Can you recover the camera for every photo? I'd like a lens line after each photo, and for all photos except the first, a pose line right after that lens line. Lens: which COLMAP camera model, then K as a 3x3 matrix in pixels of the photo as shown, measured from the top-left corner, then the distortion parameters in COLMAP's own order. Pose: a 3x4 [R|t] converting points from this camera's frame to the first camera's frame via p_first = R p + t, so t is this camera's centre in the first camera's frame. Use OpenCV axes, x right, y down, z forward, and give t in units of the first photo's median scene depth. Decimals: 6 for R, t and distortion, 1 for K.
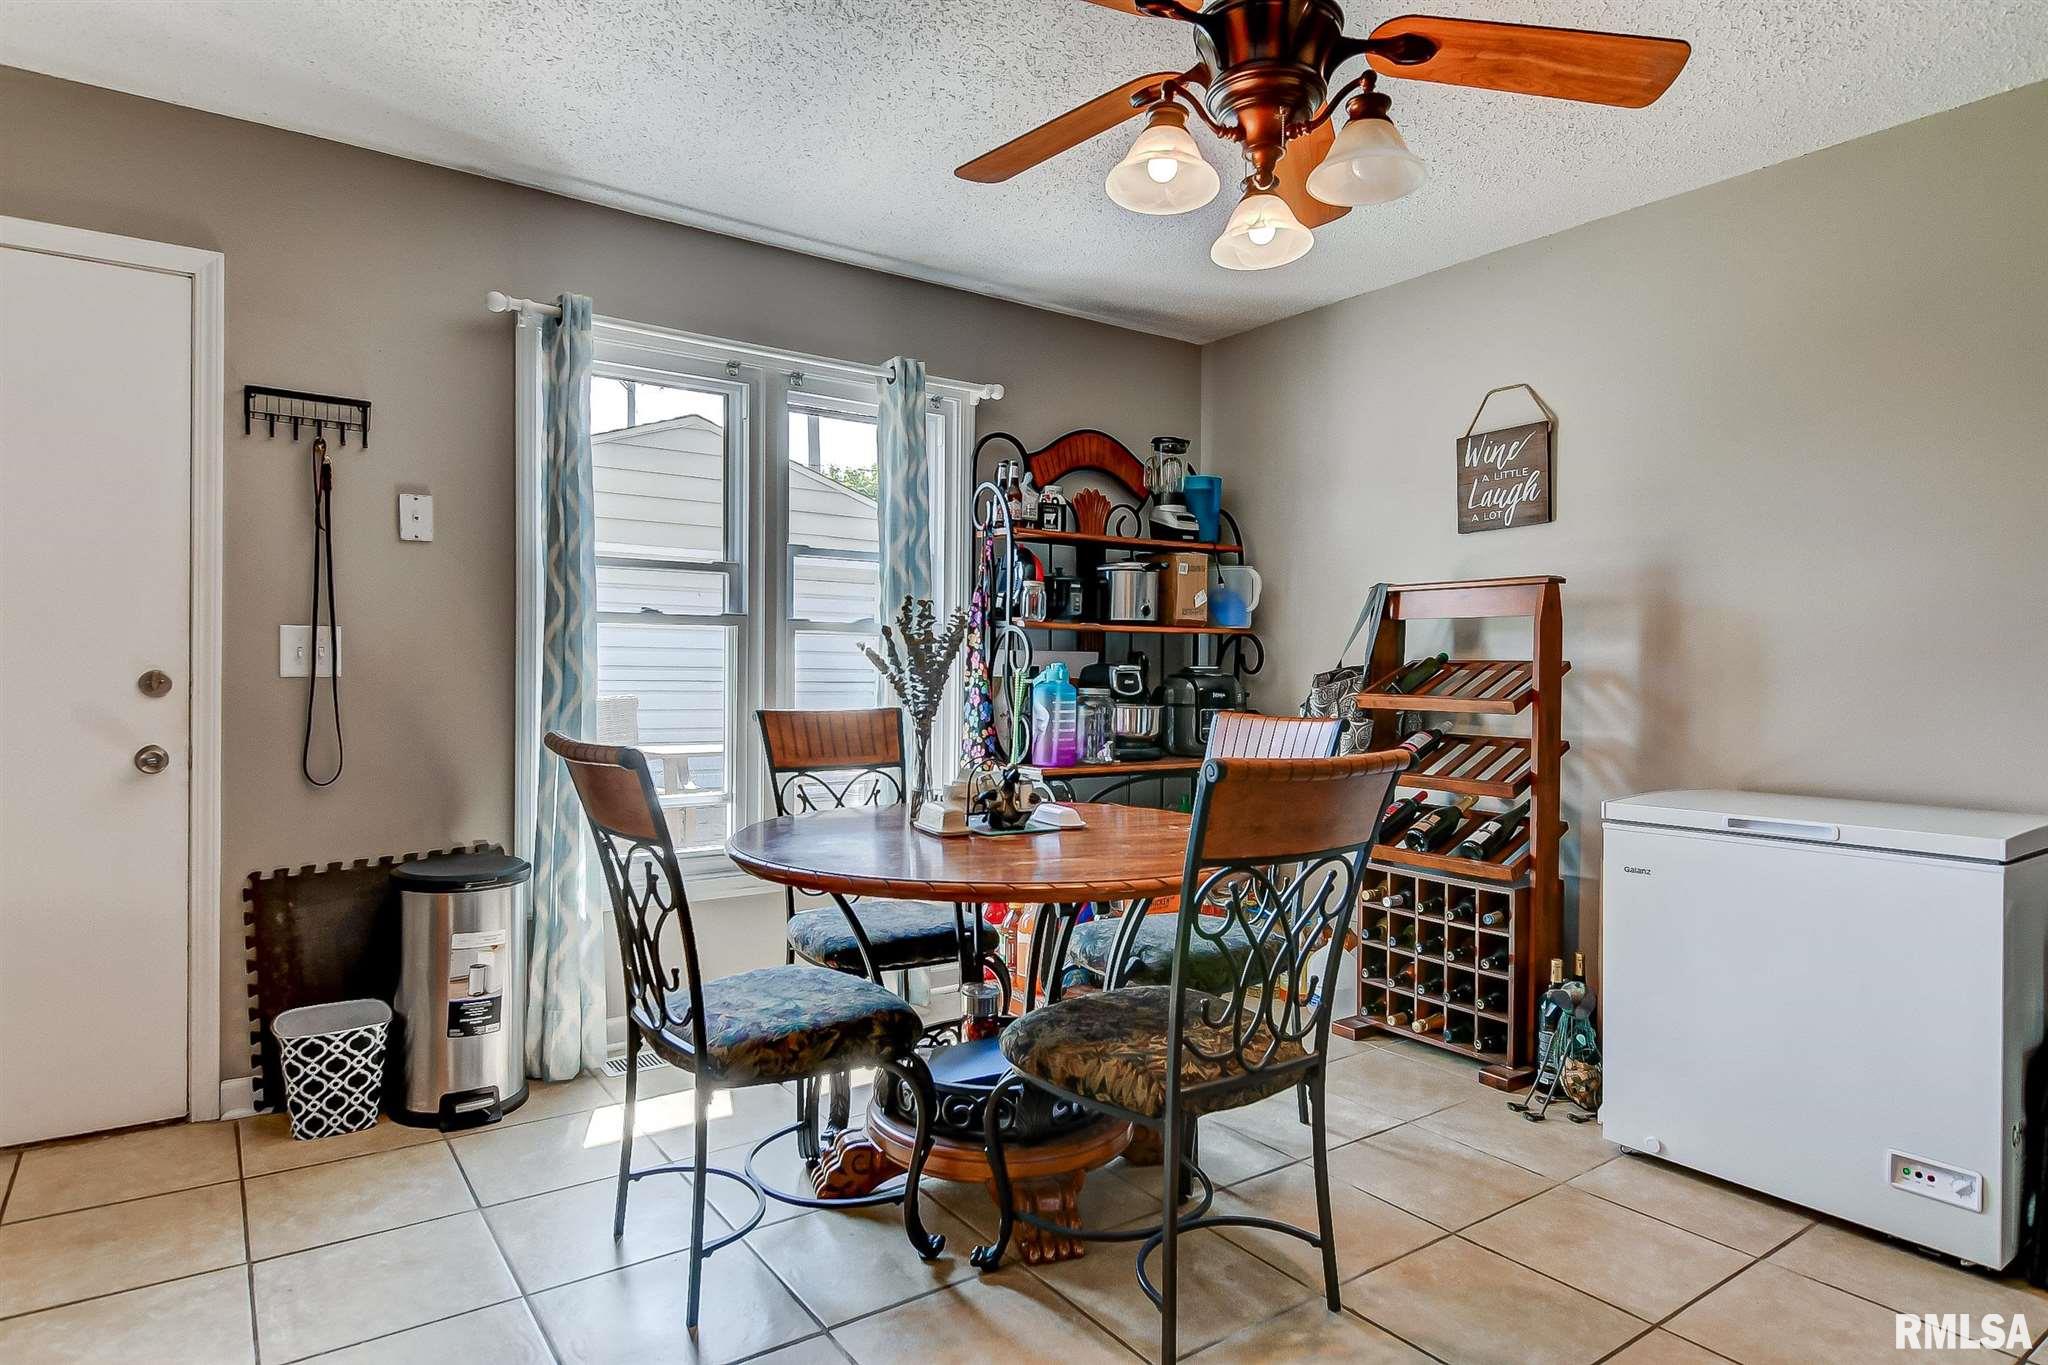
lens RADIAL K [[1160.0, 0, 1051.6], [0, 1160.0, 676.6], [0, 0, 1]] dist [-0.000464, -0.000617]
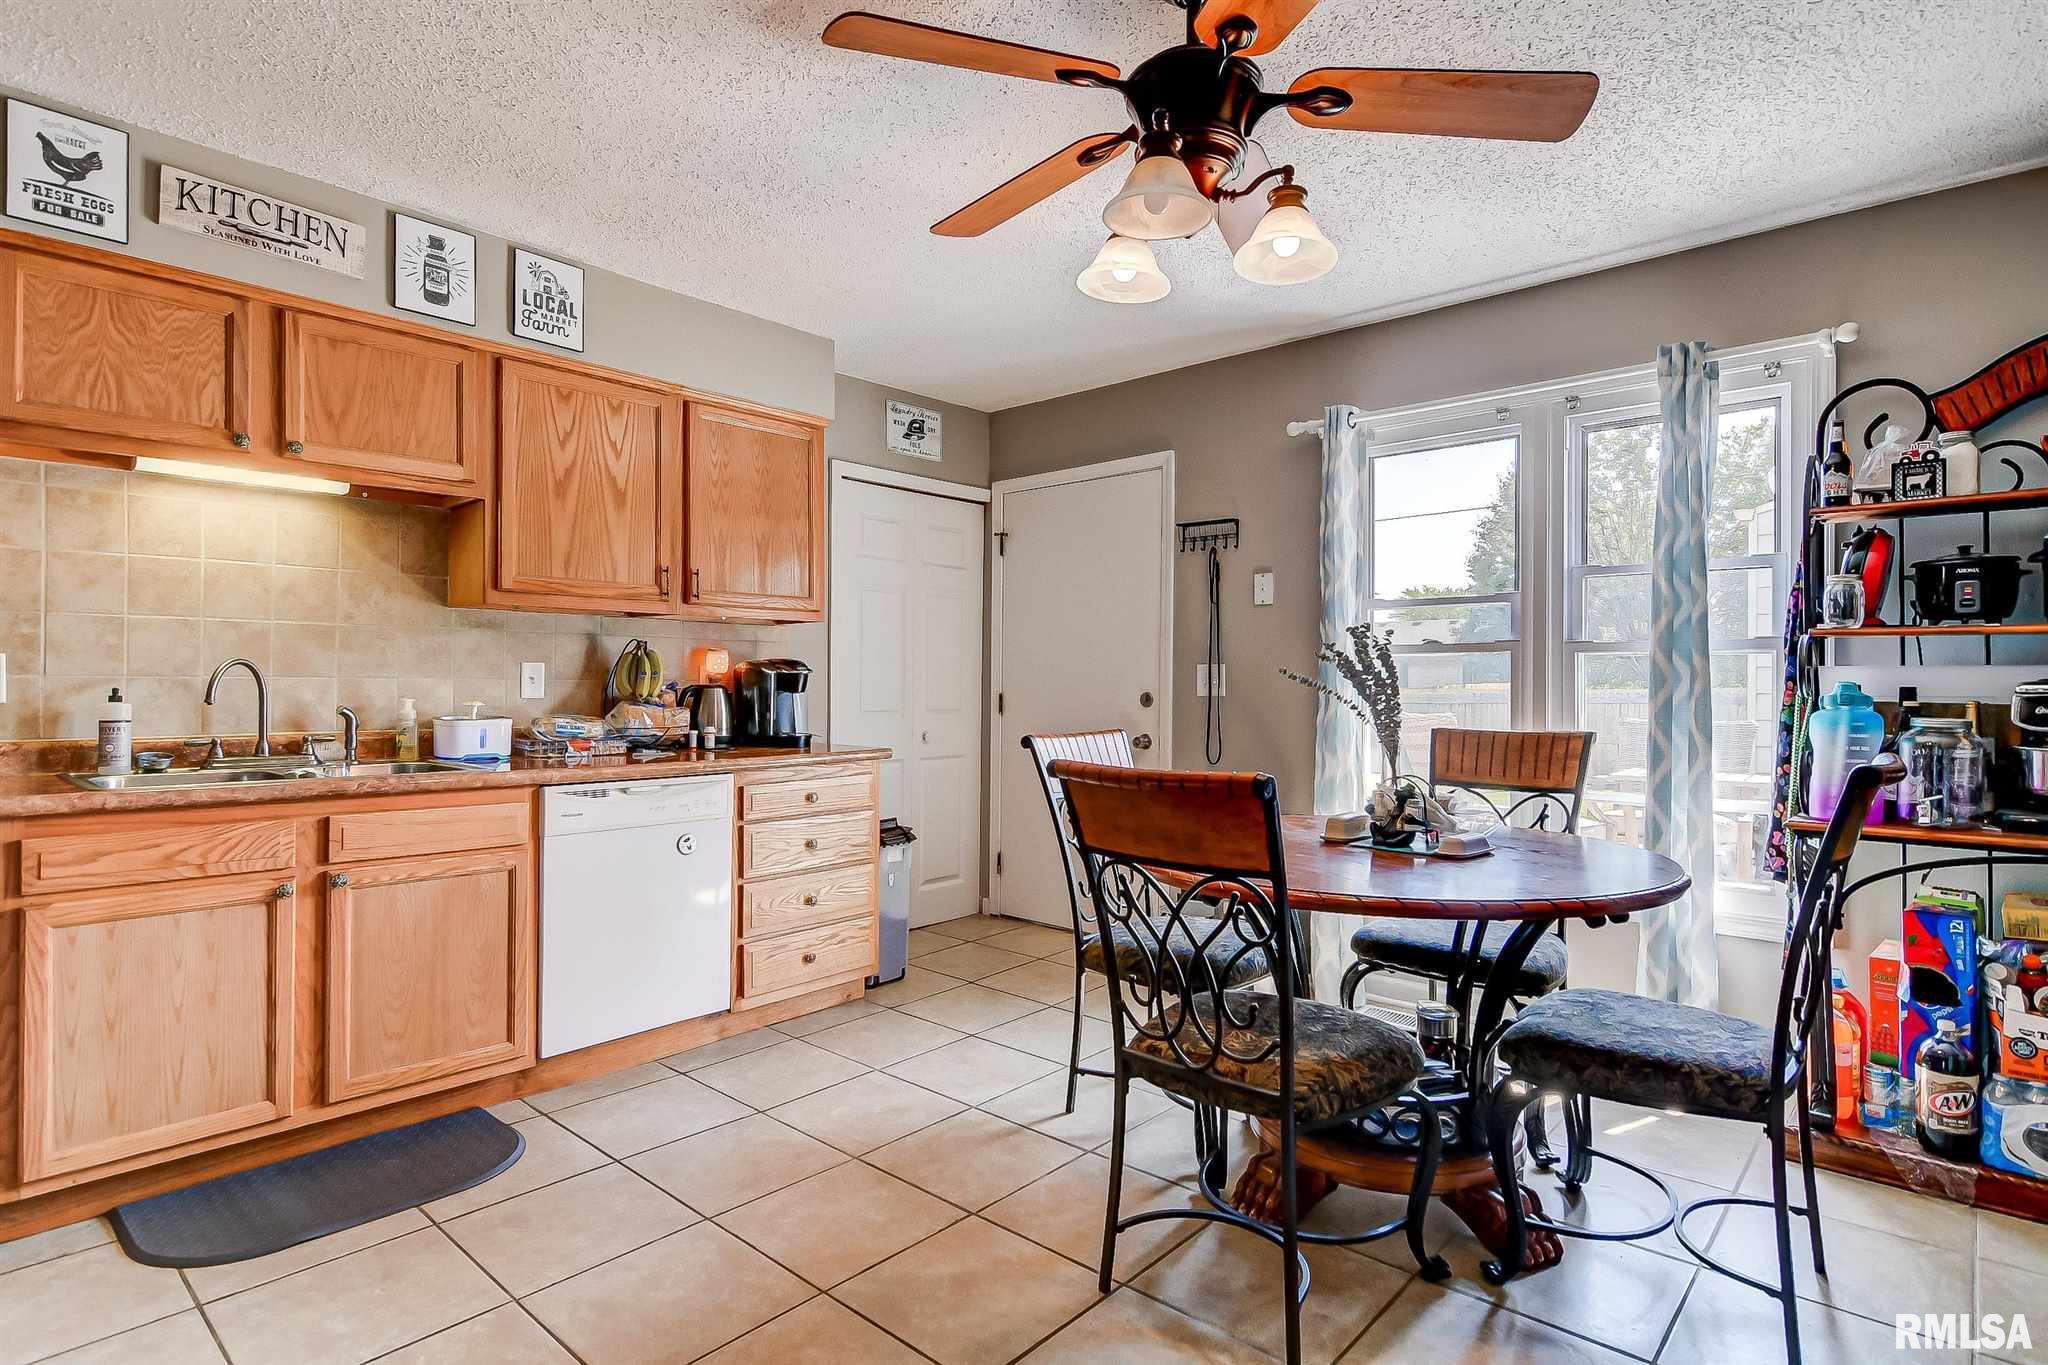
lens RADIAL K [[1054.4, 0, 1024.0], [0, 1054.4, 682.5], [0, 0, 1]] dist [0.001018, -0.002104]
pose [[0.205767, -0.008084, -0.978568, 0.728465], [-0.006382, 0.999934, -0.009602, -0.003351], [0.978580, 0.008221, 0.205702, 0.441770]]
